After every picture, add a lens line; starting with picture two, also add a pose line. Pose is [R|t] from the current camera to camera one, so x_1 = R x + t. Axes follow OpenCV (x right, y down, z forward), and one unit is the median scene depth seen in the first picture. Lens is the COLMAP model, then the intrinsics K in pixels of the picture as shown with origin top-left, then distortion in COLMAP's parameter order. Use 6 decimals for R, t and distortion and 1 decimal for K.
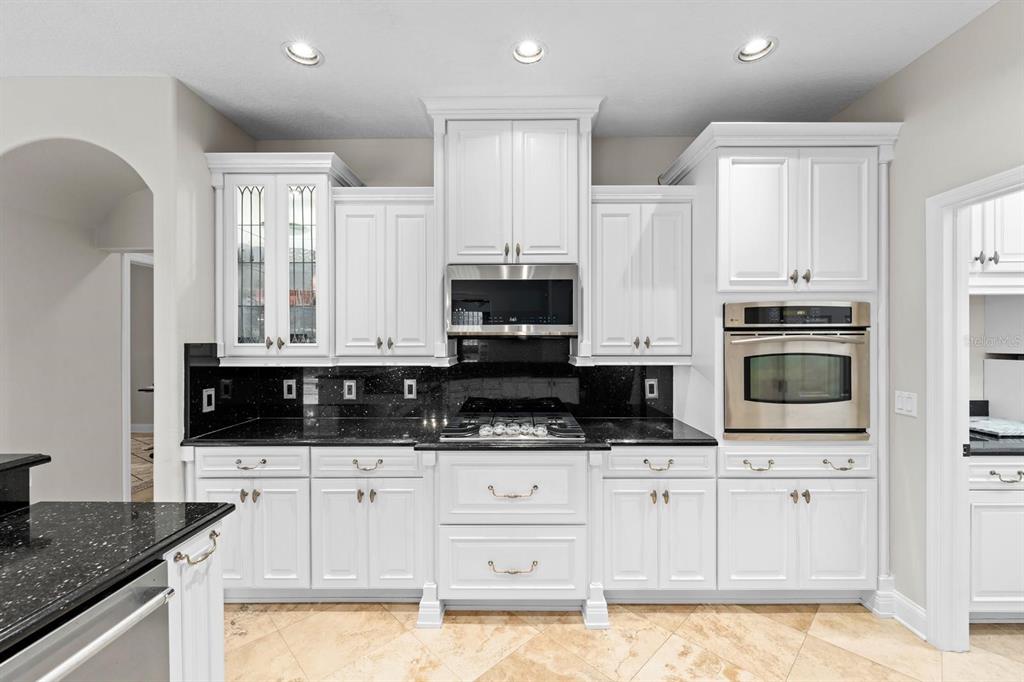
lens RADIAL K [[418.2, 0, 513.5], [0, 418.2, 340.7], [0, 0, 1]] dist [-0.000738, 0.000146]
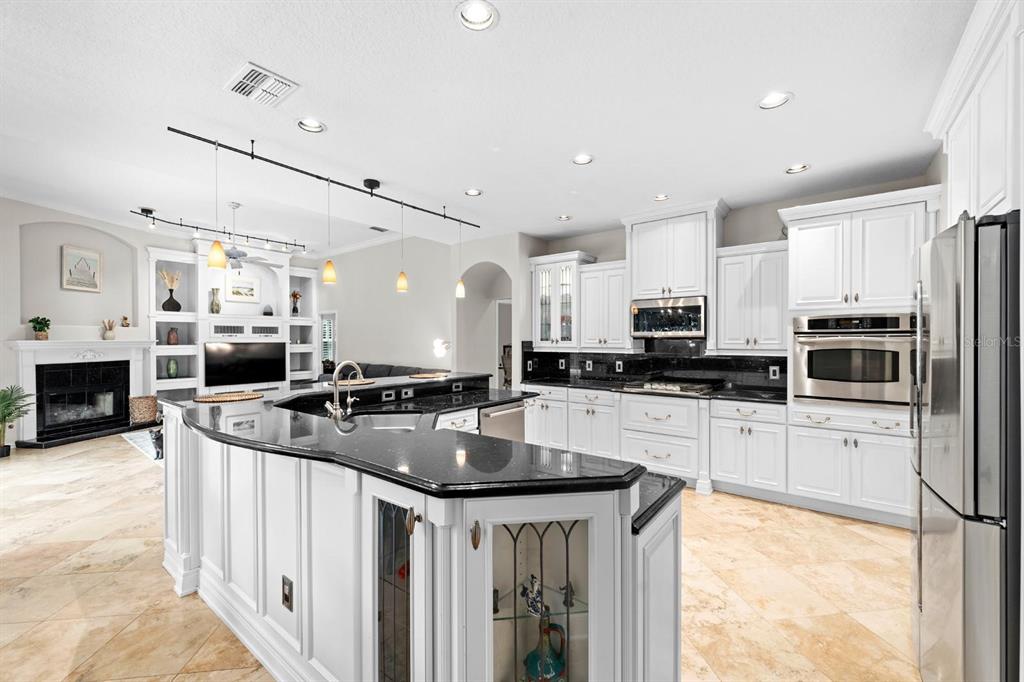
lens RADIAL K [[418.2, 0, 512.9], [0, 418.2, 341.3], [0, 0, 1]] dist [-0.000738, 0.000146]
pose [[0.798120, 0.003184, -0.602490, 0.576525], [-0.001119, 0.999992, 0.003802, -0.001462], [0.602497, -0.002360, 0.798117, -0.882789]]
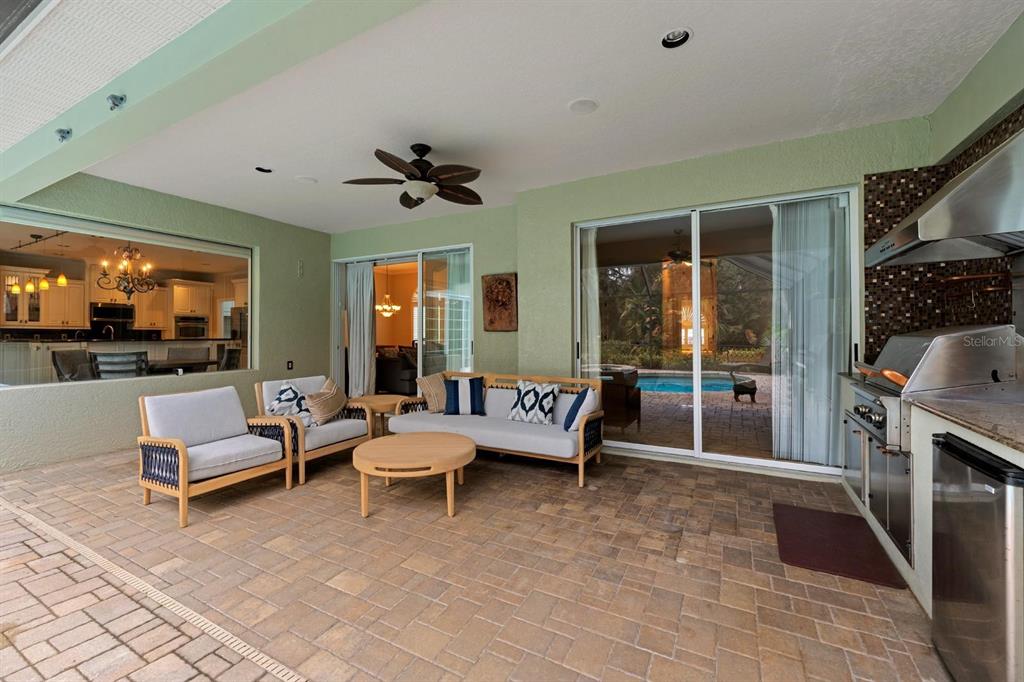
lens RADIAL K [[418.2, 0, 505.7], [0, 418.2, 335.8], [0, 0, 1]] dist [-0.000738, 0.000146]
pose [[0.473730, -0.000255, 0.880670, -1.804581], [0.001387, 0.999999, -0.000456, 0.137955], [-0.880669, 0.001438, 0.473730, -4.331283]]
